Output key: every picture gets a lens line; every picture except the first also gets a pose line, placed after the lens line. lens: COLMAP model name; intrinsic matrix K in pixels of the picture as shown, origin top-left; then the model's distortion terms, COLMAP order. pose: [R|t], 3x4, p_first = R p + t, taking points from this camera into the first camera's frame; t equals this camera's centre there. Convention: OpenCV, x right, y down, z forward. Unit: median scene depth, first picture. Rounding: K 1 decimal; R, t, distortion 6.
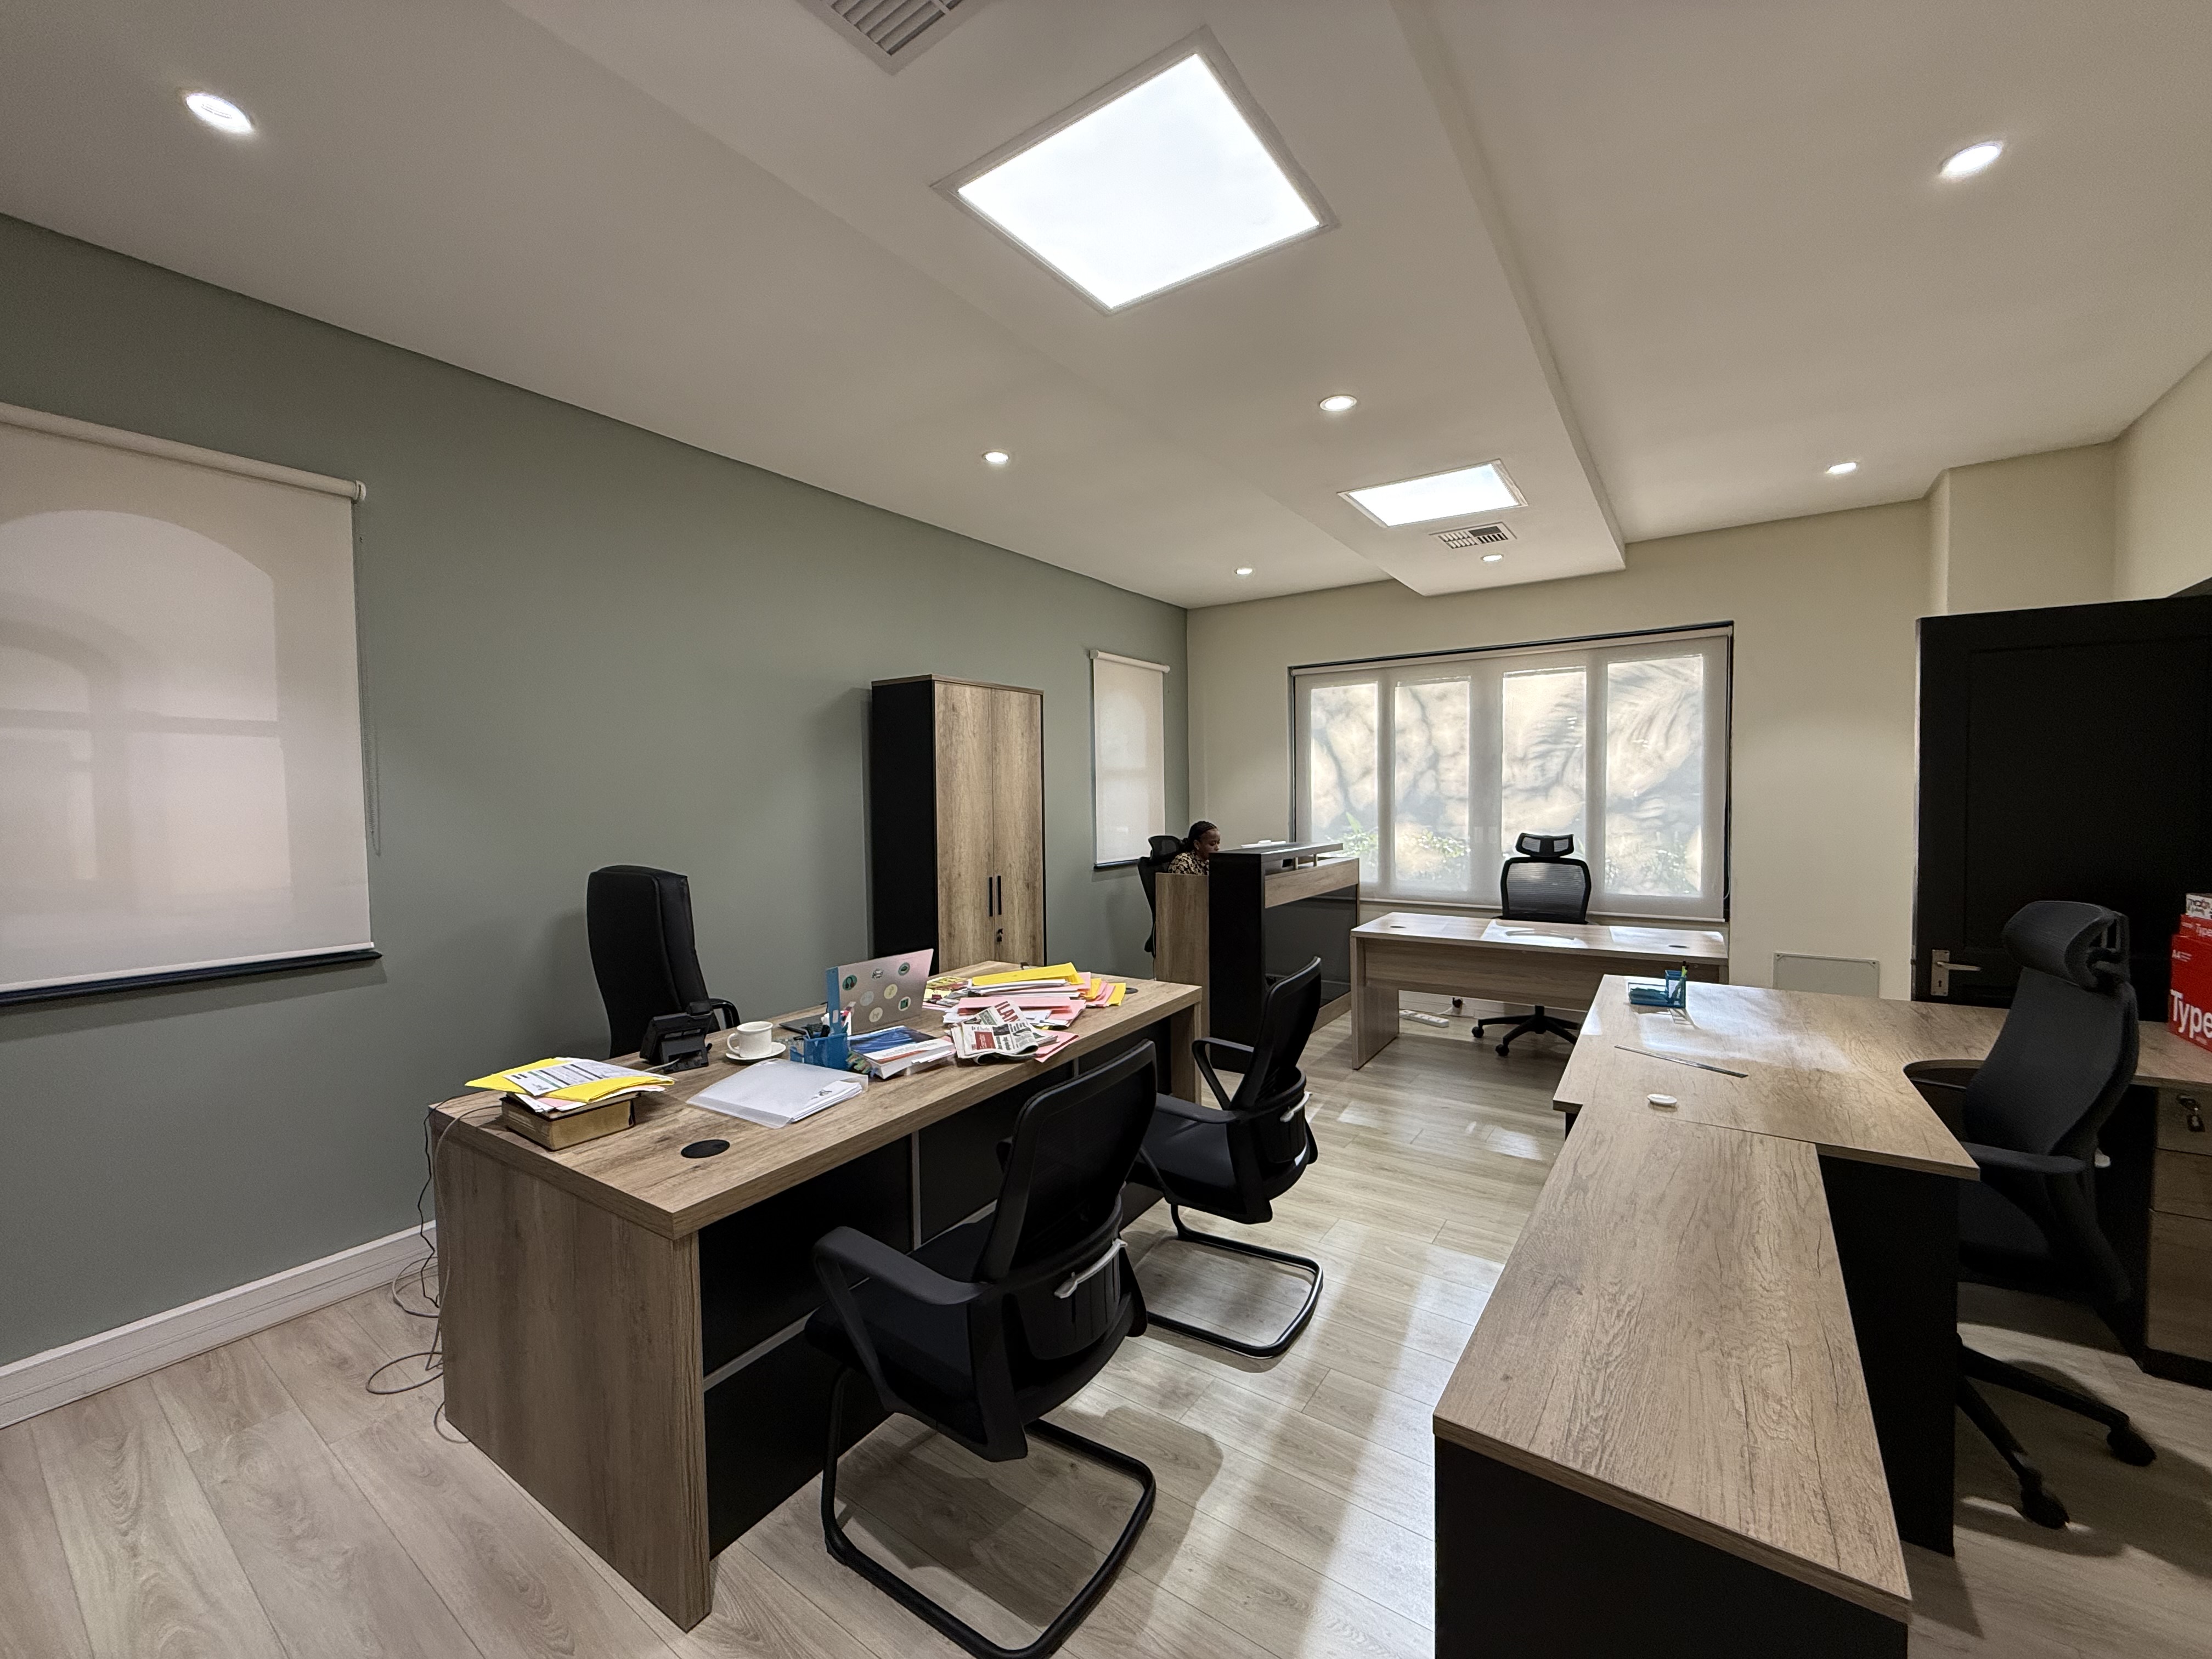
lens RADIAL K [[880.5, 0, 1100.3], [0, 880.5, 830.5], [0, 0, 1]] dist [-0.000210, 0.000239]
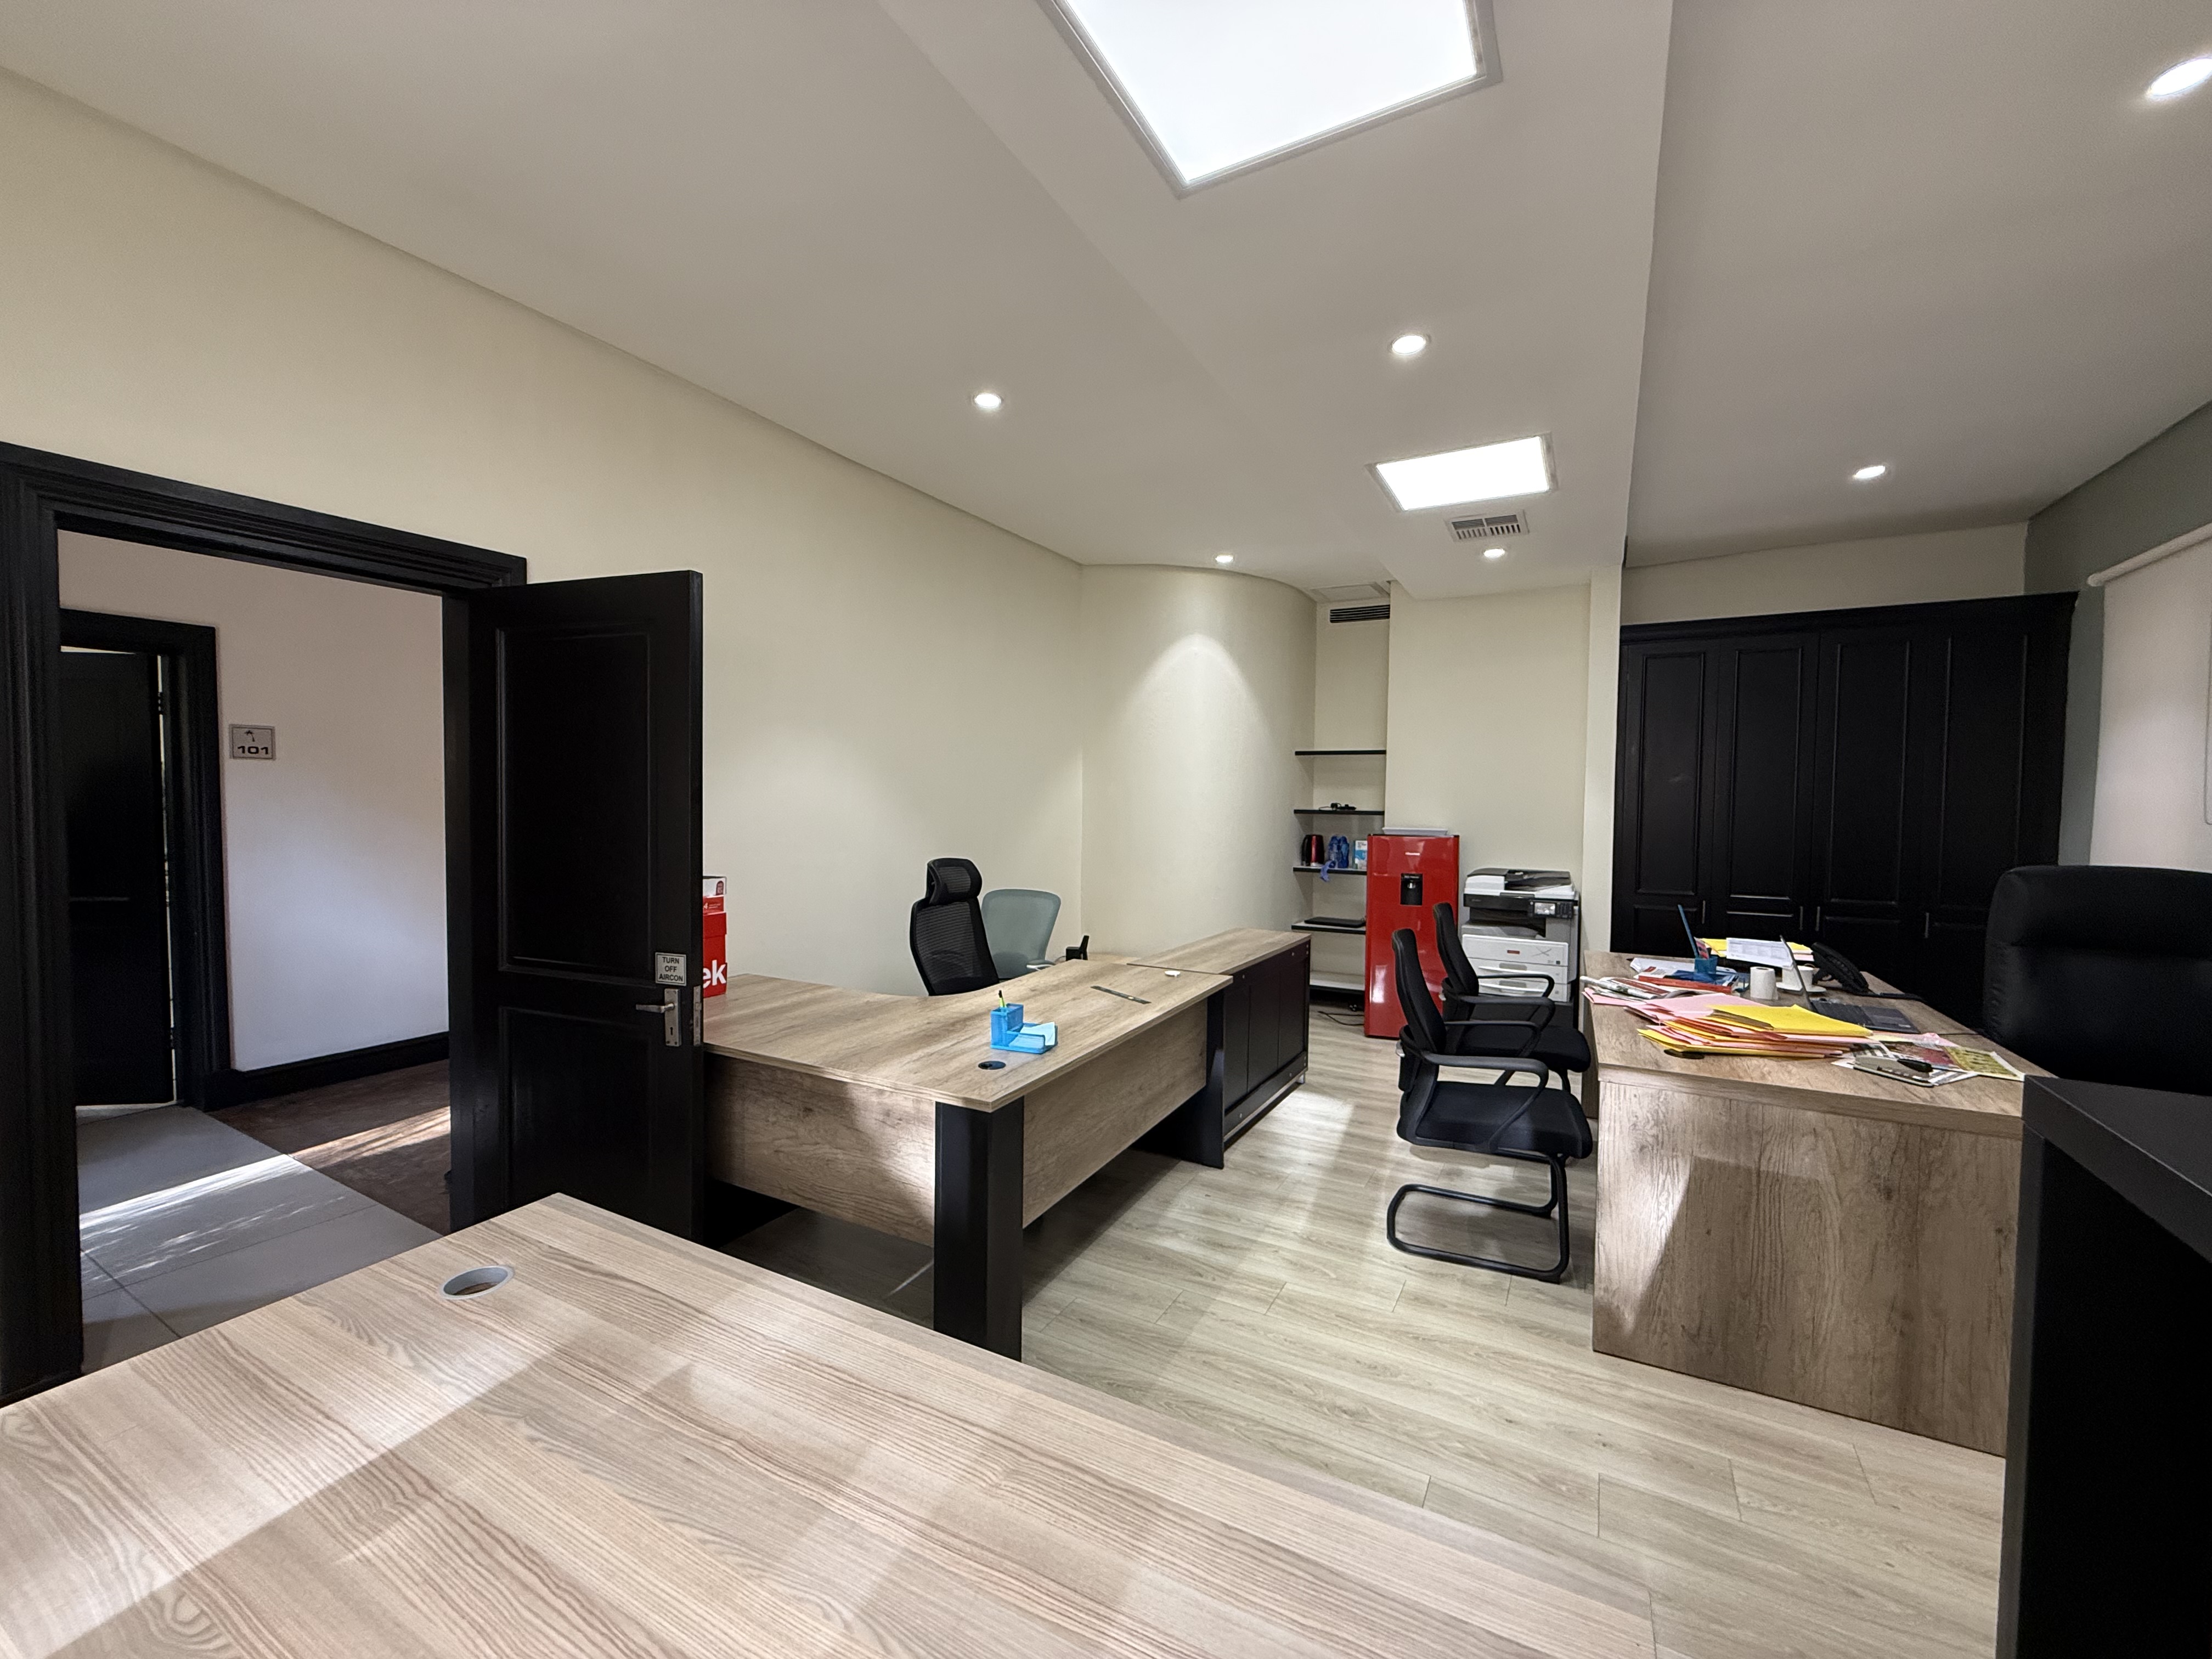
lens RADIAL K [[880.5, 0, 1100.3], [0, 880.5, 830.5], [0, 0, 1]] dist [-0.000210, 0.000239]
pose [[-0.995283, 0.006940, -0.096763, 0.385664], [-0.000589, 0.996987, 0.077562, -0.042444], [0.097009, 0.077253, -0.992281, 1.091214]]
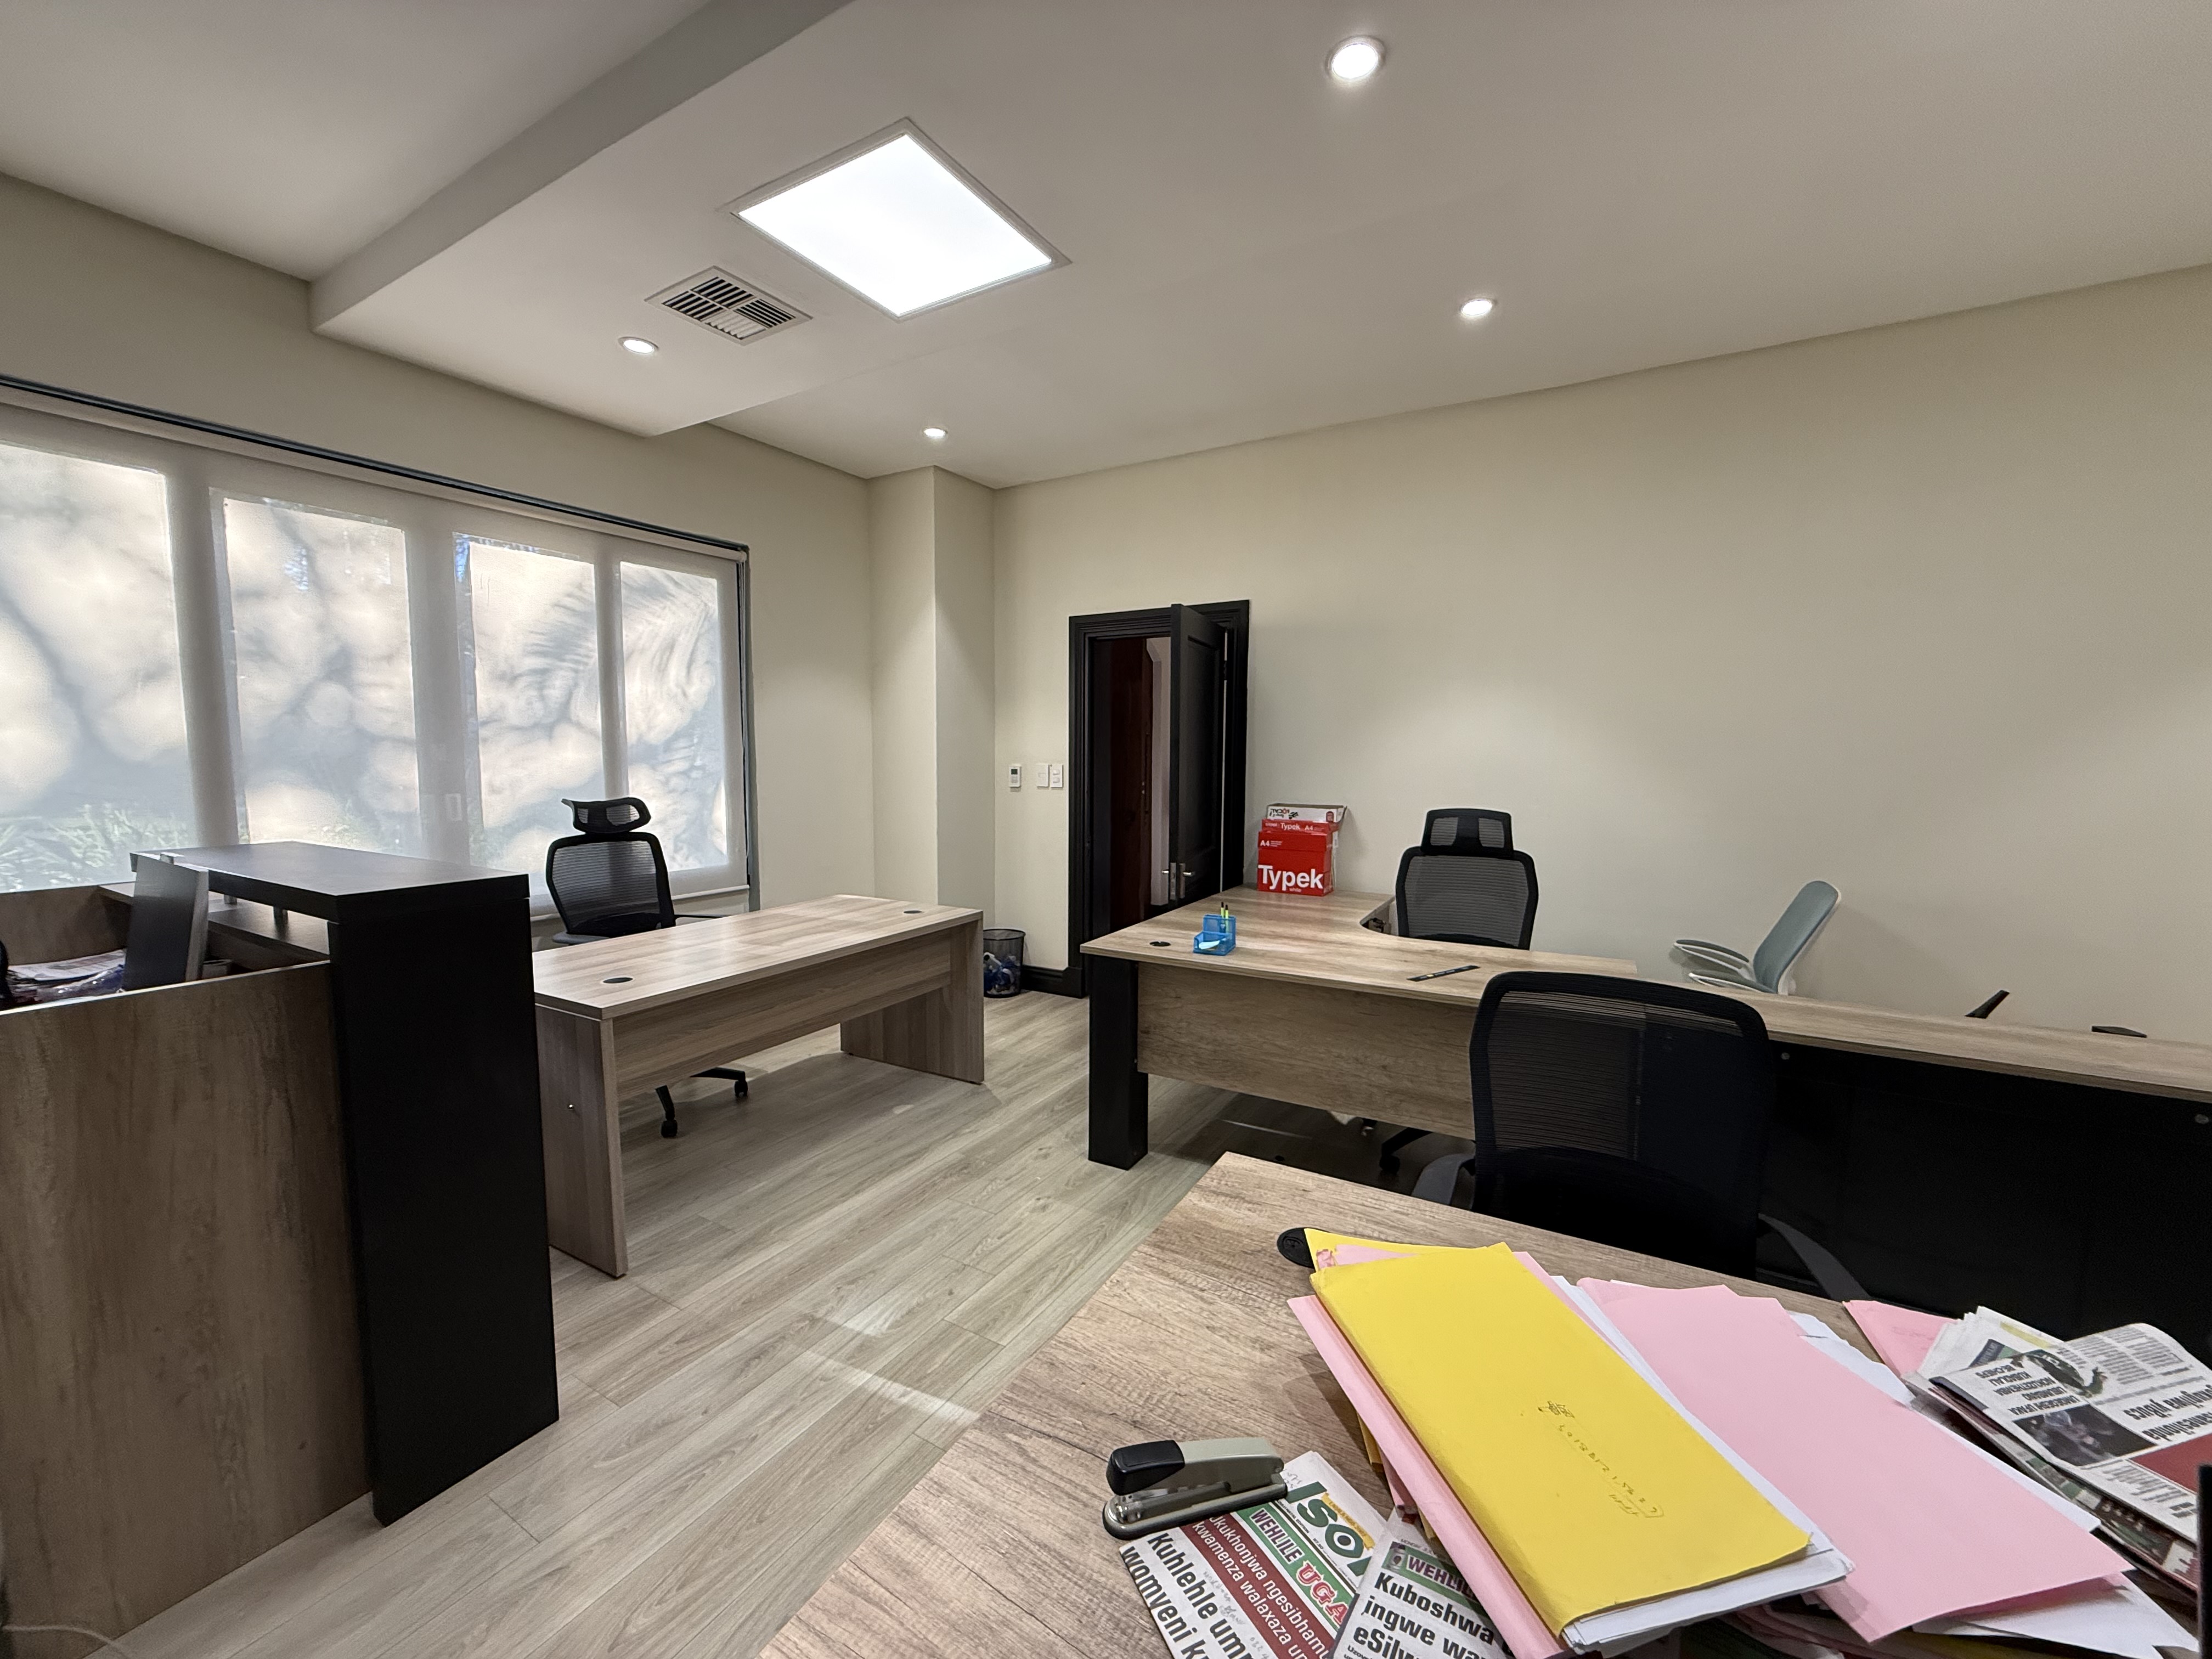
lens RADIAL K [[880.0, 0, 1100.9], [0, 880.0, 830.2], [0, 0, 1]] dist [-0.001906, -0.000044]
pose [[-0.070774, -0.077196, 0.994501, -0.201957], [0.035354, 0.996180, 0.079843, -0.013541], [-0.996866, 0.040810, -0.067774, 0.717442]]
